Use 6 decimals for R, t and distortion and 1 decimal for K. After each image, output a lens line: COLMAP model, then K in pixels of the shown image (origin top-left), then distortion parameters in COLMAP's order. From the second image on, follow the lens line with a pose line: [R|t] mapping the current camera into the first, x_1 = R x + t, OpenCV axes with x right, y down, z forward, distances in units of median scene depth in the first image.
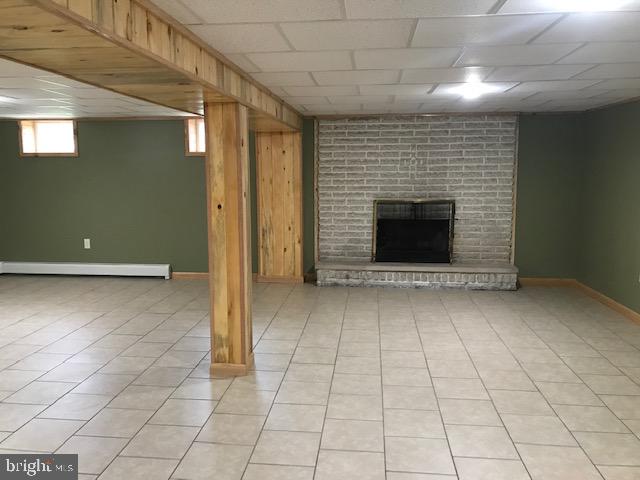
lens RADIAL K [[529.7, 0, 305.4], [0, 529.7, 238.4], [0, 0, 1]] dist [0.041190, -0.054404]
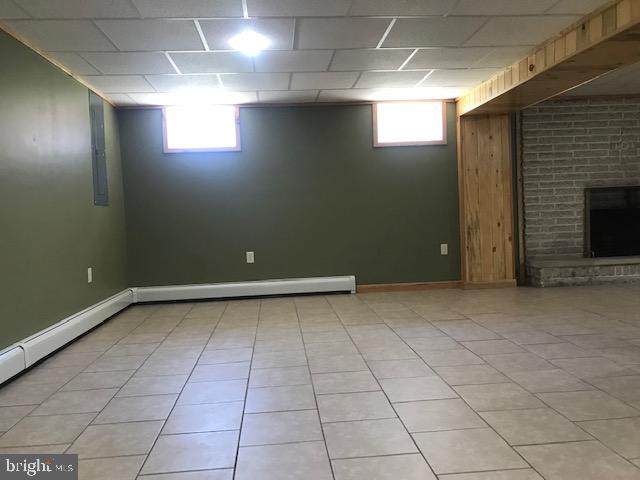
lens RADIAL K [[529.7, 0, 309.2], [0, 529.7, 238.1], [0, 0, 1]] dist [0.041190, -0.054404]
pose [[0.979559, -0.045459, 0.195951, -0.520135], [0.063363, 0.994270, -0.086093, 0.060927], [-0.190914, 0.096750, 0.976827, 0.206302]]
